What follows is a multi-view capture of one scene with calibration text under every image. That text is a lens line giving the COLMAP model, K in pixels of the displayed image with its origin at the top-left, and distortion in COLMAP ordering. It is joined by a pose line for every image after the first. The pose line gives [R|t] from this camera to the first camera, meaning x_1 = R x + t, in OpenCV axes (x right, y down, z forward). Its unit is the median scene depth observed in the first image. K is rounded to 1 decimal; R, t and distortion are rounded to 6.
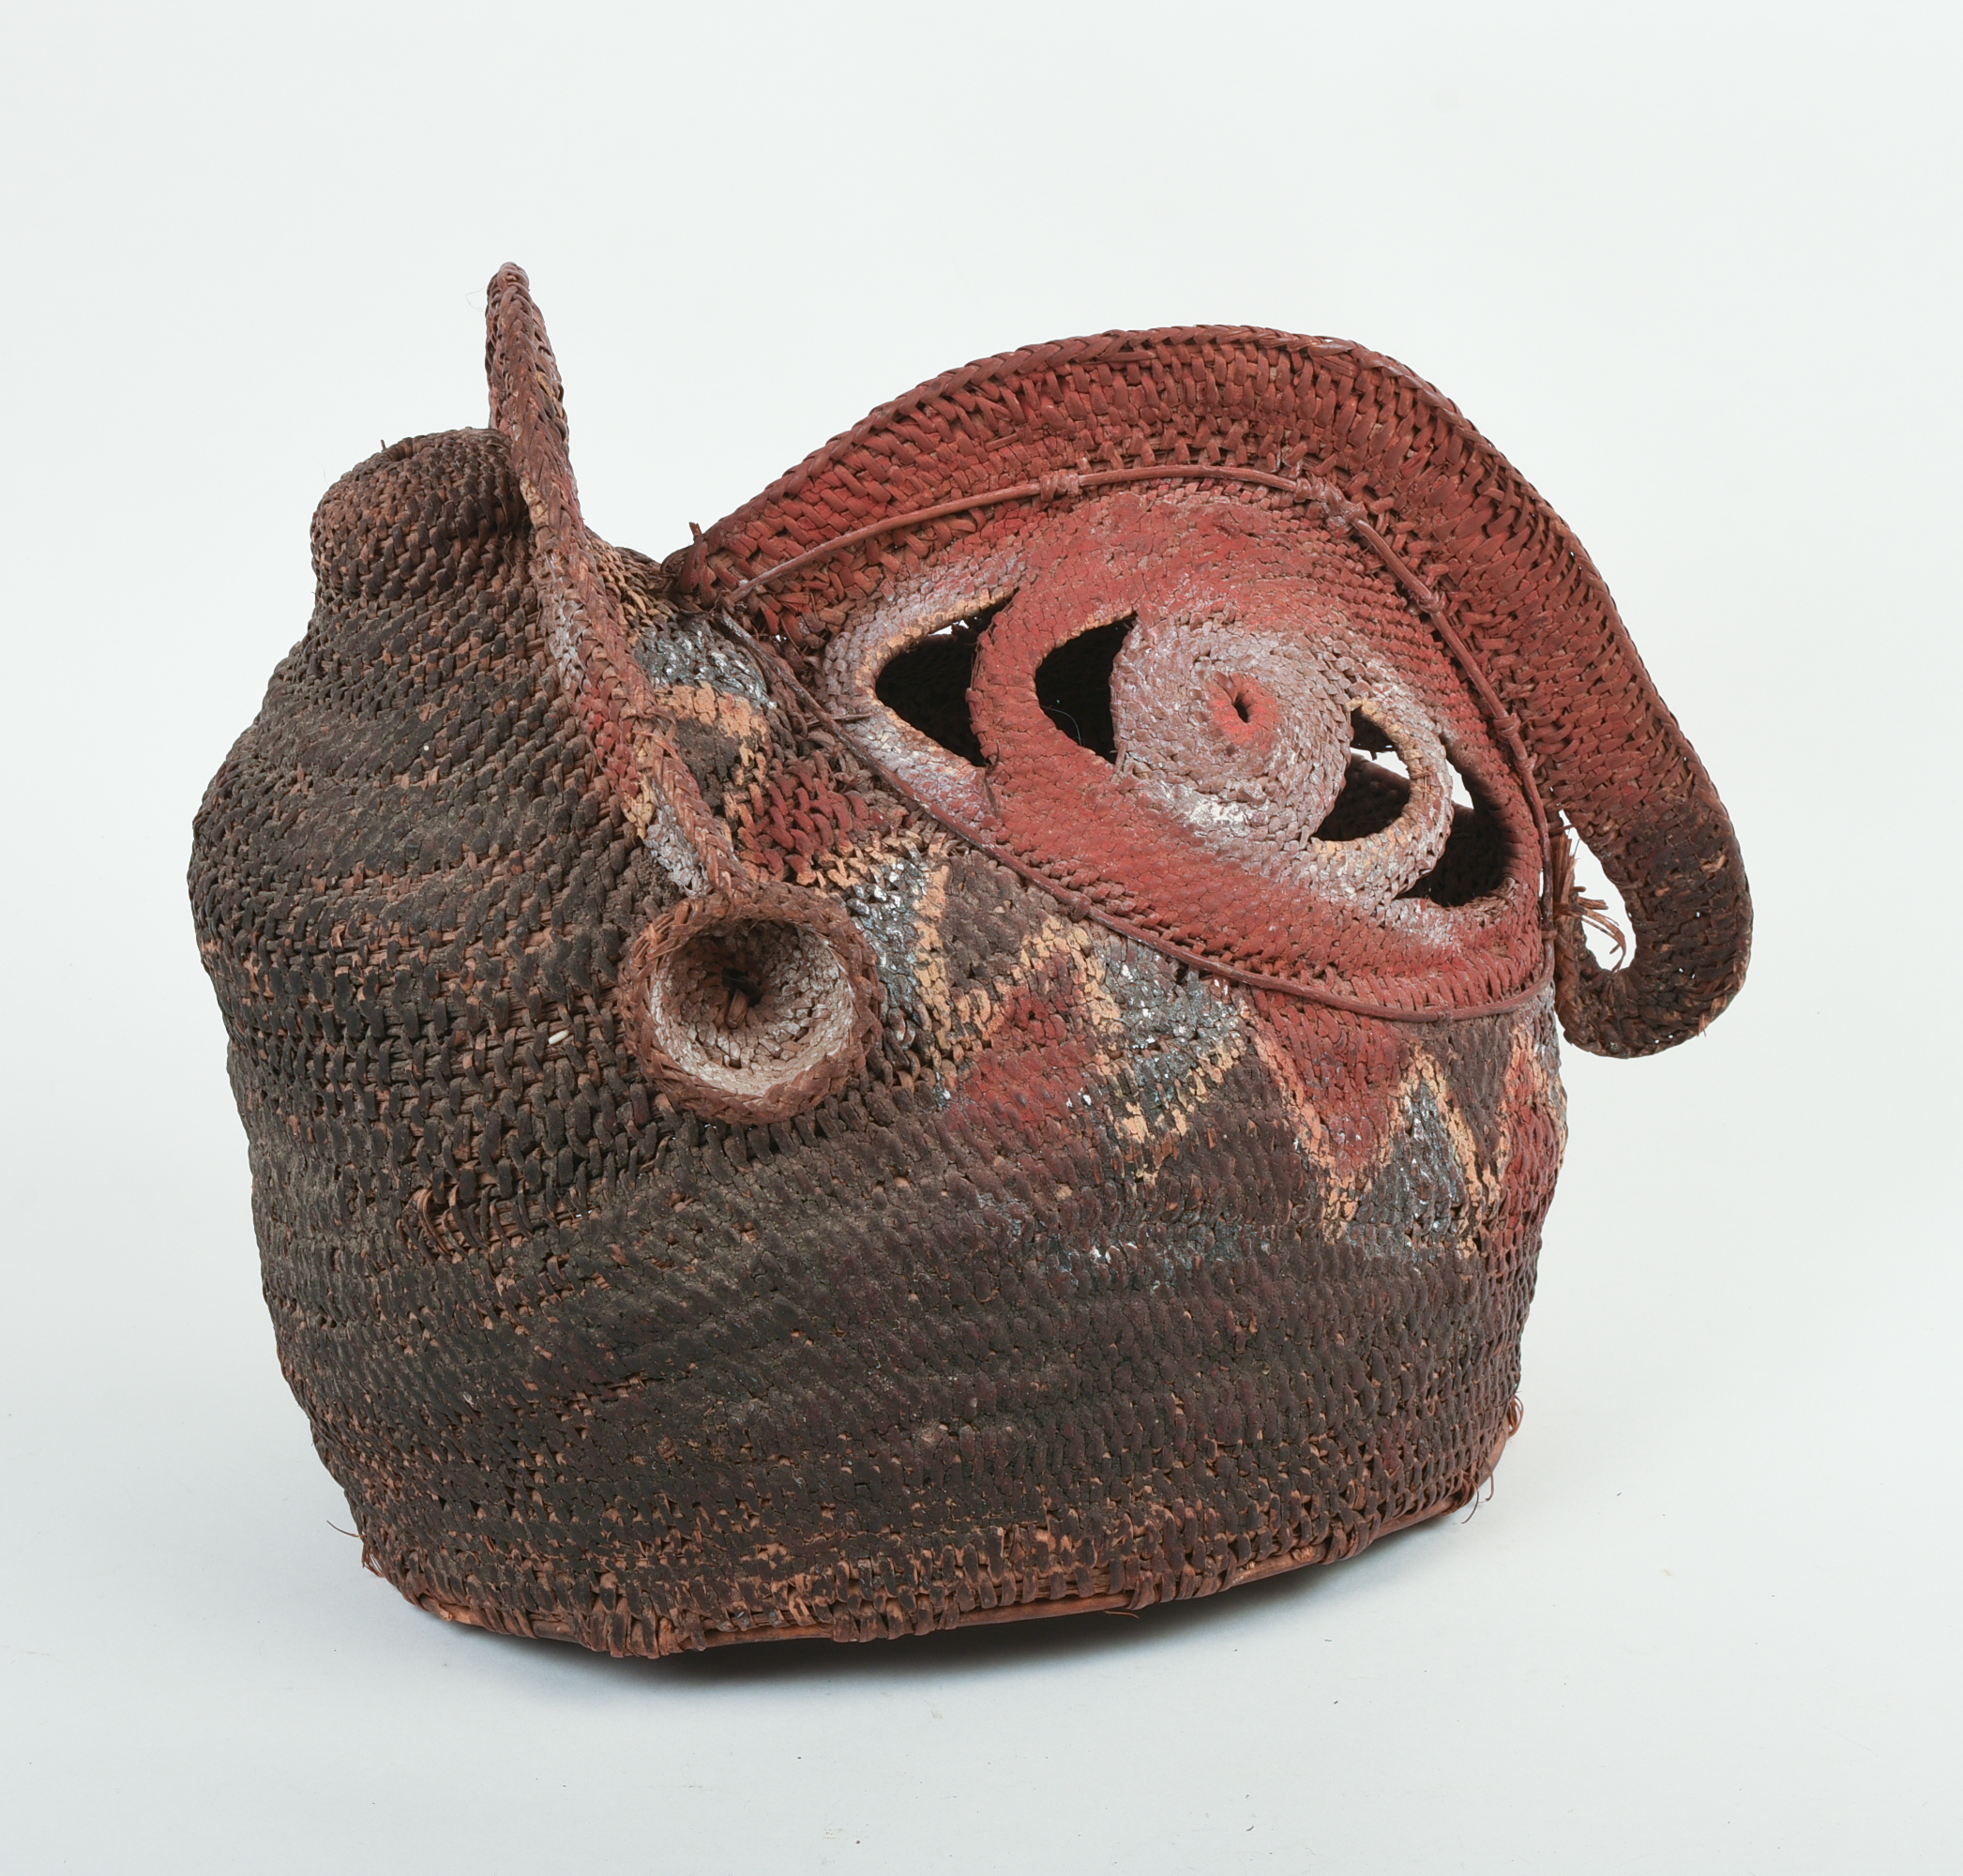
lens RADIAL K [[5080.9, 0, 981.6], [0, 5080.9, 937.9], [0, 0, 1]] dist [0.039487, 0.000000]
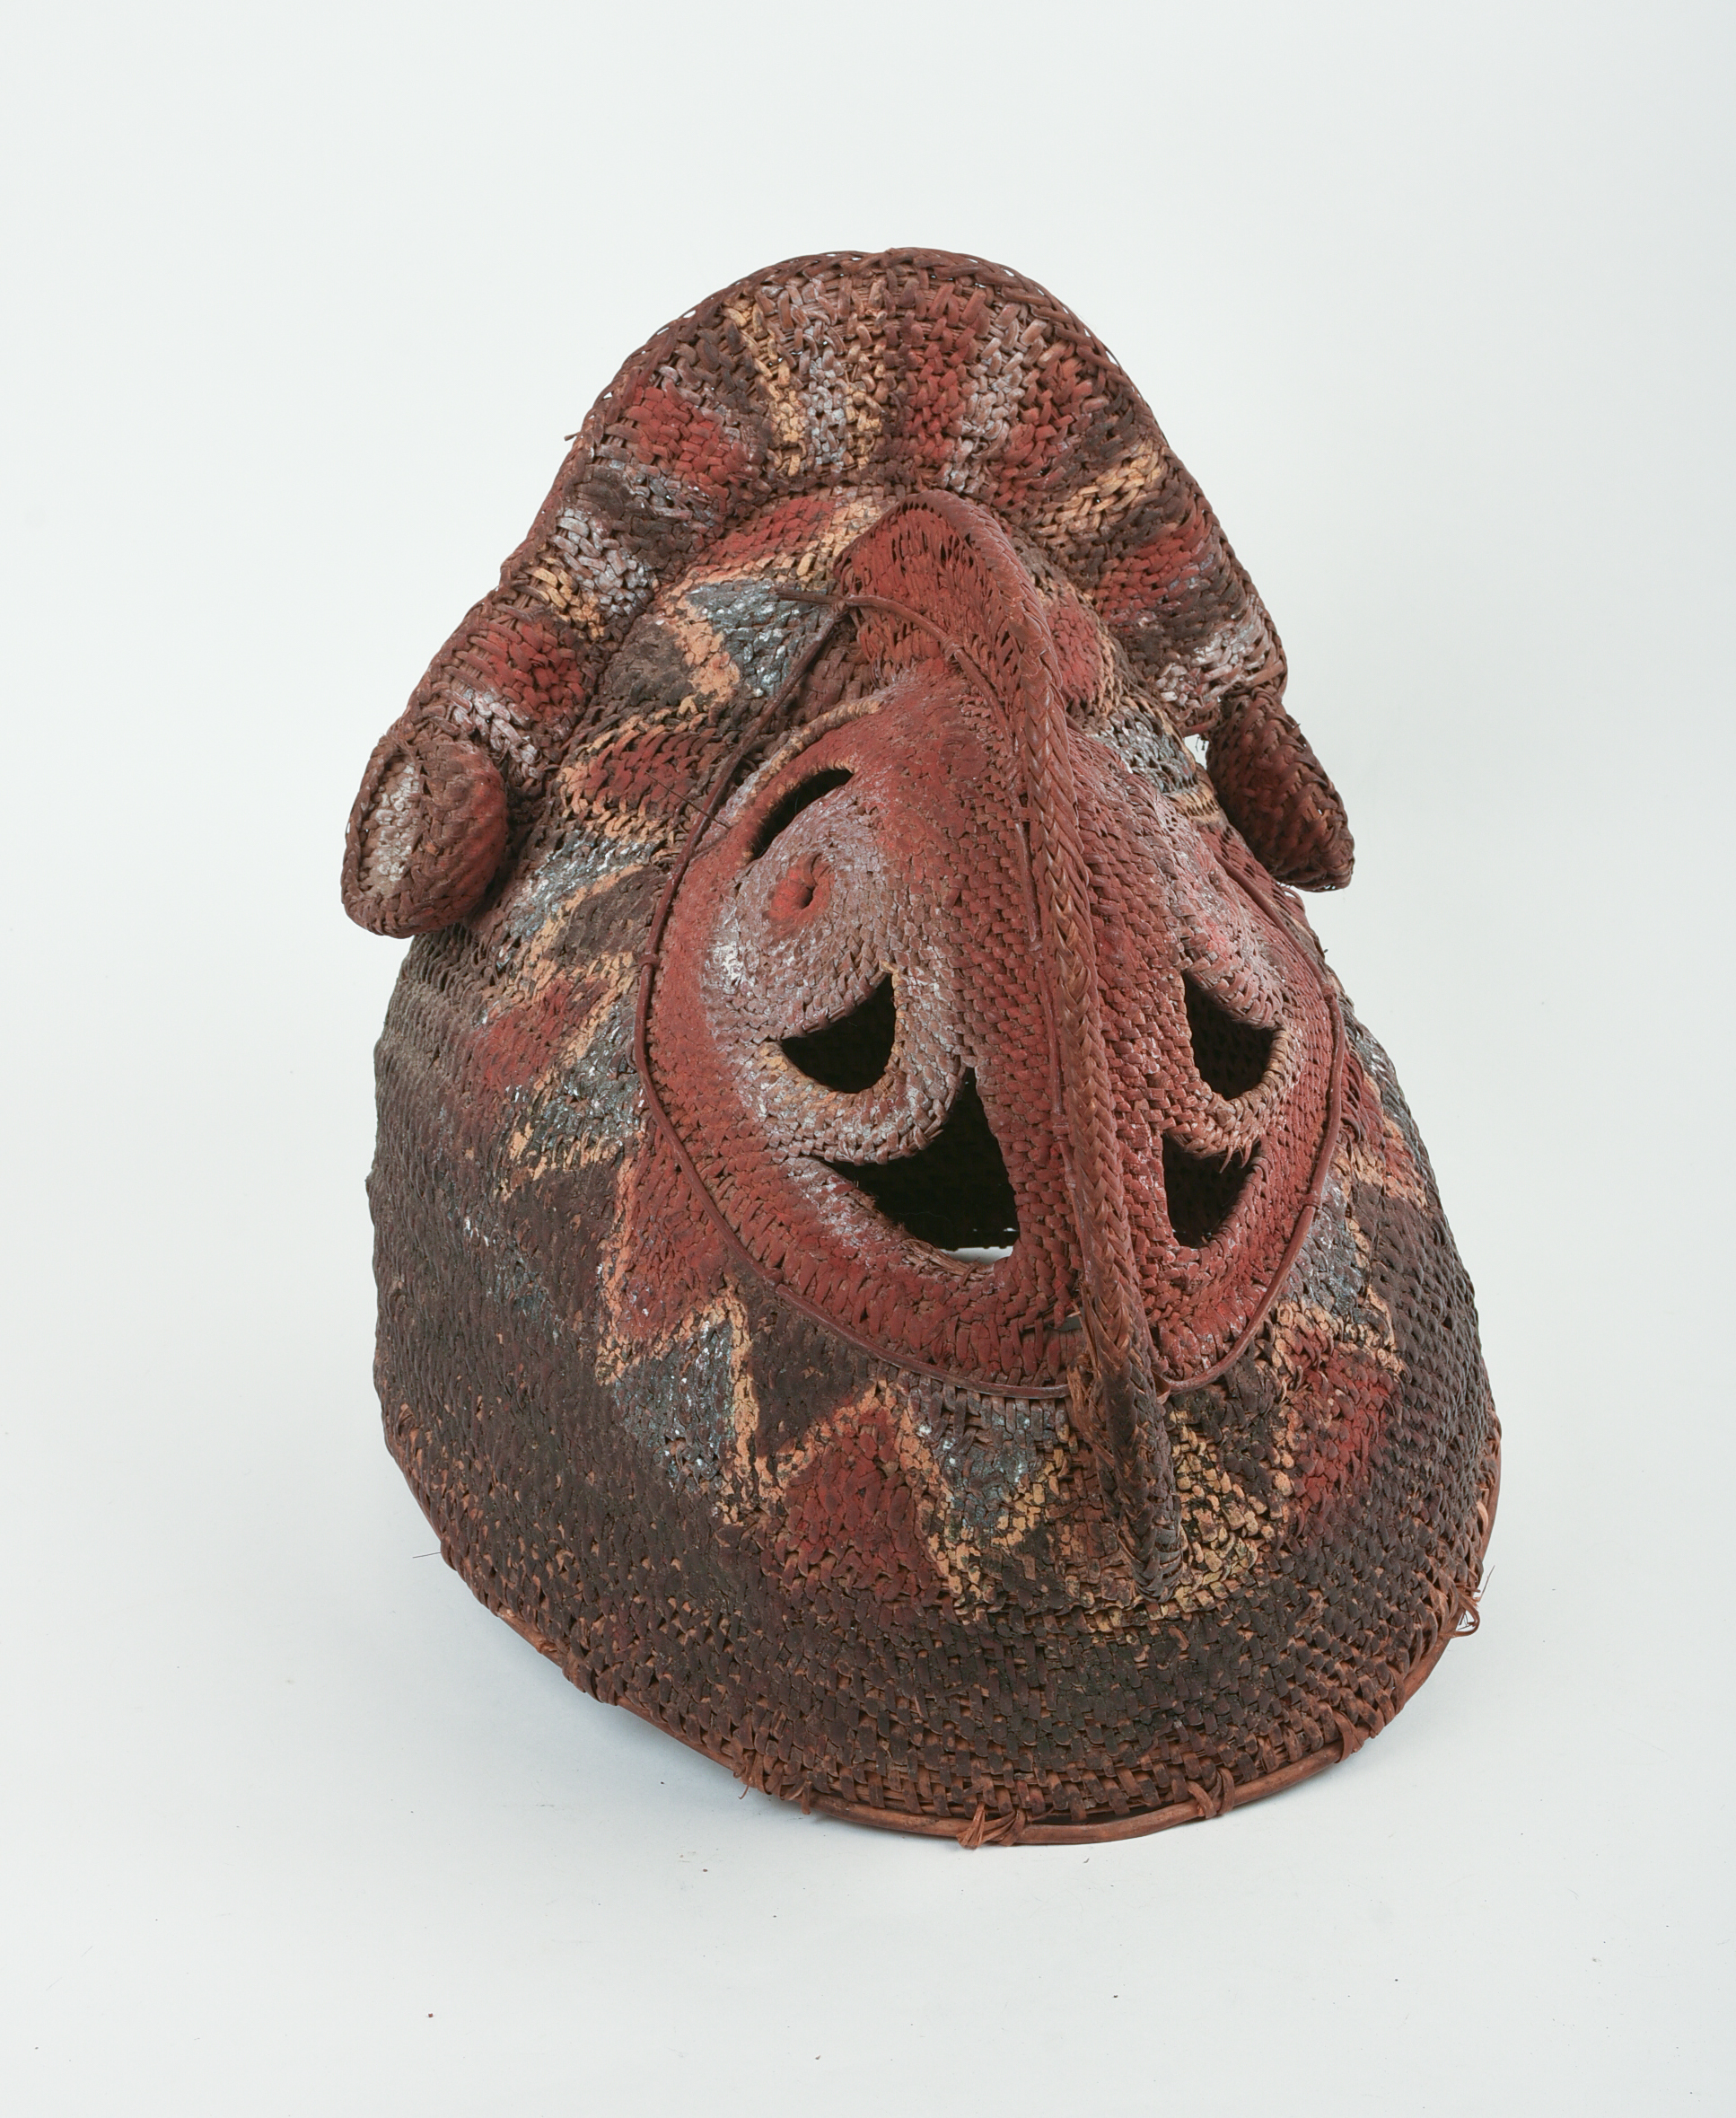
lens RADIAL K [[5021.8, 0, 868.1], [0, 5021.8, 1059.1], [0, 0, 1]] dist [-0.002377, 0.000000]
pose [[0.190597, 0.498634, -0.845599, 0.891747], [-0.472872, 0.801501, 0.366045, -0.381351], [0.860270, 0.330093, 0.388554, 0.650442]]
